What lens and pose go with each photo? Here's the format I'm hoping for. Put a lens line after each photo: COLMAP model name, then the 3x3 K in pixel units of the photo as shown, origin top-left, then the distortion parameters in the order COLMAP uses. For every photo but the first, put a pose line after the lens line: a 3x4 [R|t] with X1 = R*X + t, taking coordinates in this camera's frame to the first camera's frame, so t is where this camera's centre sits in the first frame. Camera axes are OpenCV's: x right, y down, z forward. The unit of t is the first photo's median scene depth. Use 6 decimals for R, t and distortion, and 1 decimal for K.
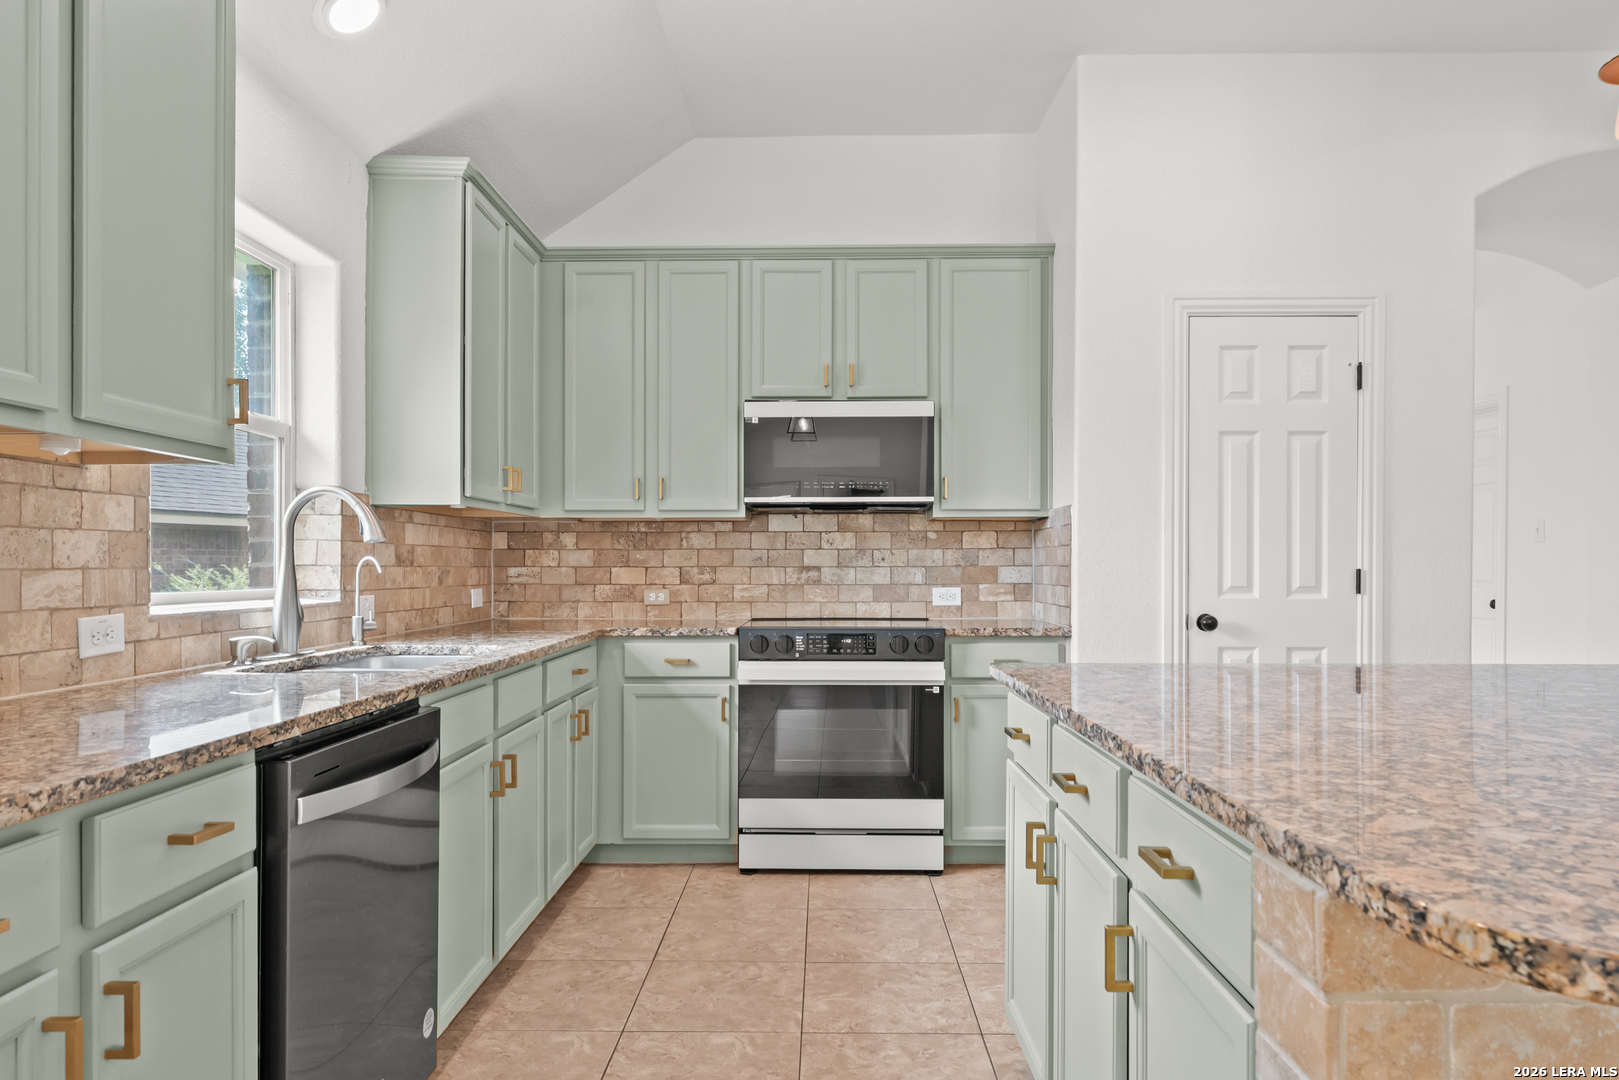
lens RADIAL K [[1006.4, 0, 805.2], [0, 1006.4, 570.9], [0, 0, 1]] dist [-0.003206, 0.001248]
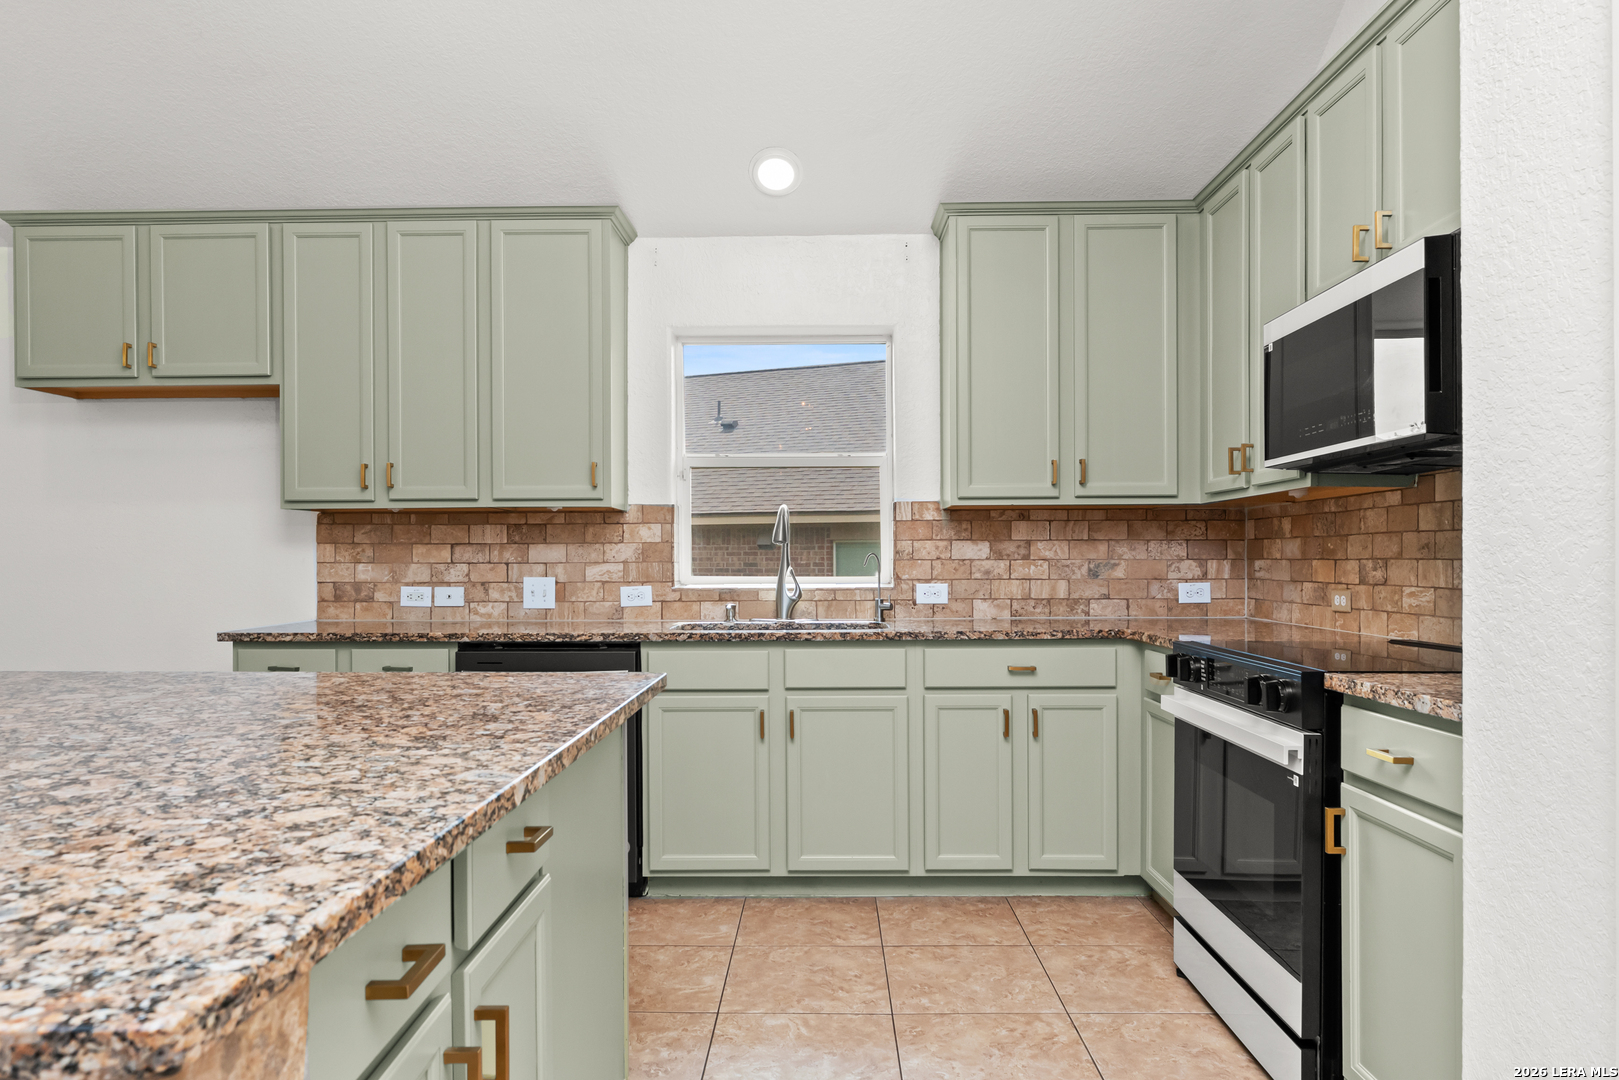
lens RADIAL K [[1006.4, 0, 801.4], [0, 1006.4, 555.1], [0, 0, 1]] dist [-0.003206, 0.001248]
pose [[-0.004464, -0.003981, -0.999982, 0.675784], [-0.000230, 0.999992, -0.003980, -0.004766], [0.999990, 0.000212, -0.004464, 0.713638]]
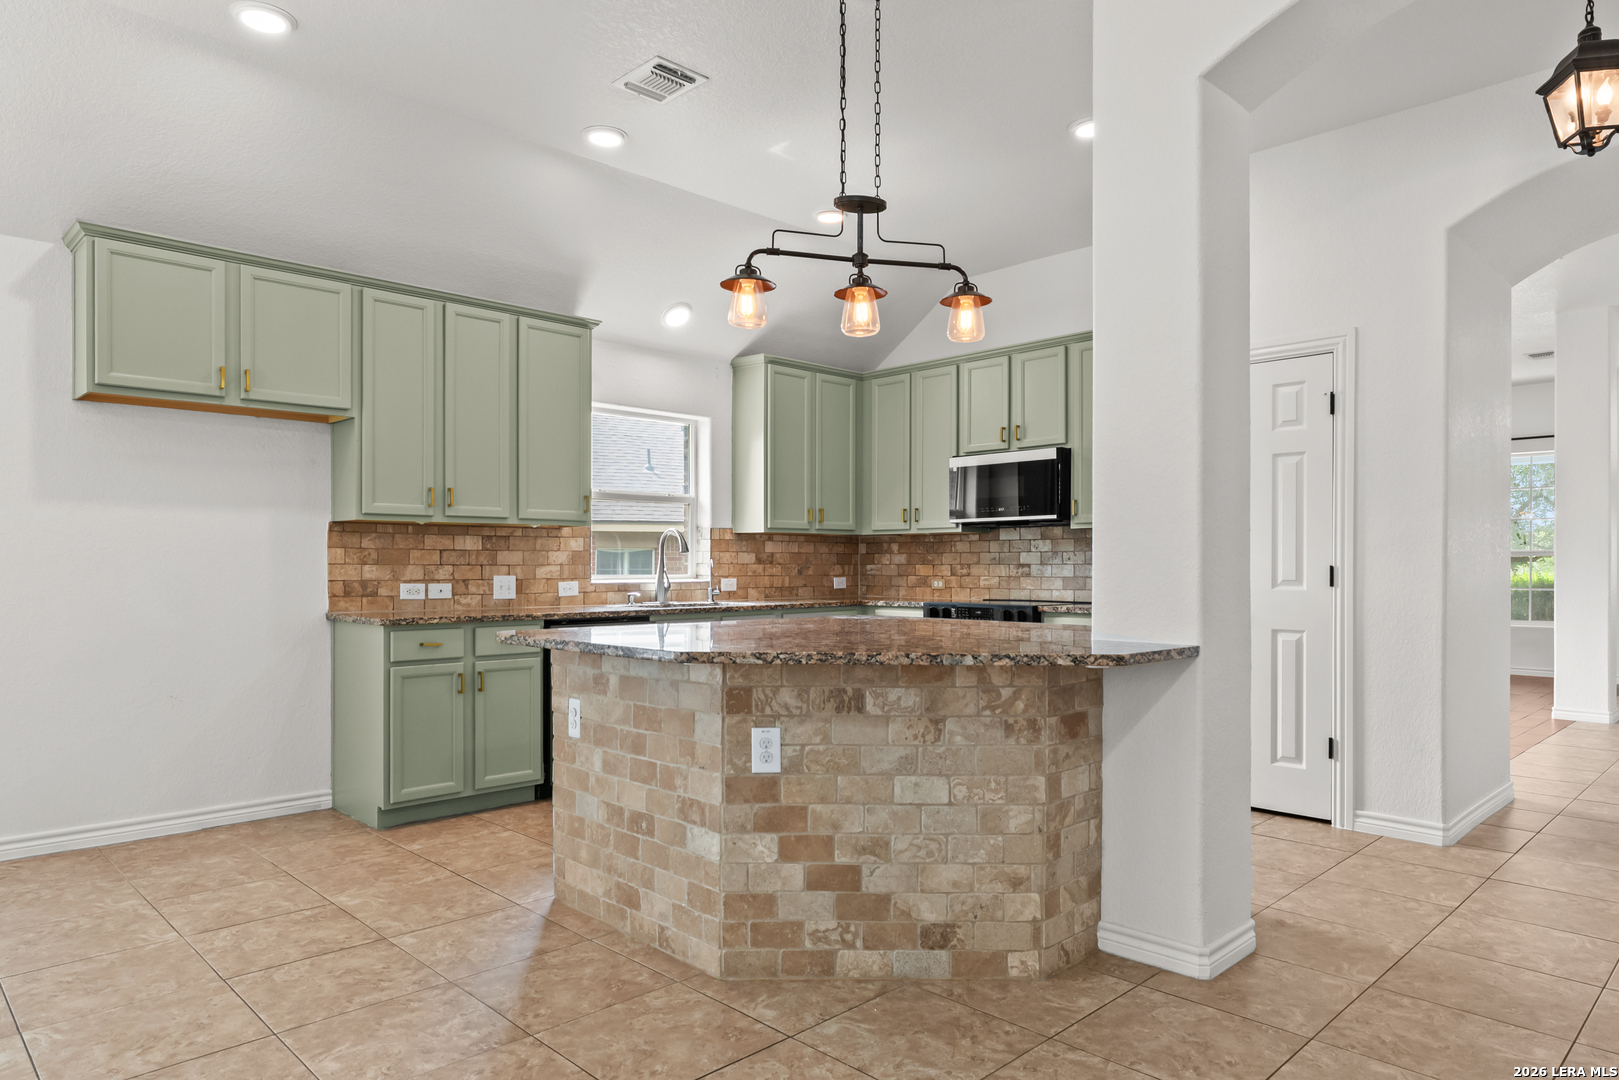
lens RADIAL K [[1006.4, 0, 800.3], [0, 1006.4, 570.7], [0, 0, 1]] dist [-0.003206, 0.001248]
pose [[0.707523, 0.003923, -0.706680, 0.917107], [-0.002966, 0.999992, 0.002582, 0.002618], [0.706684, 0.000269, 0.707529, -0.273078]]
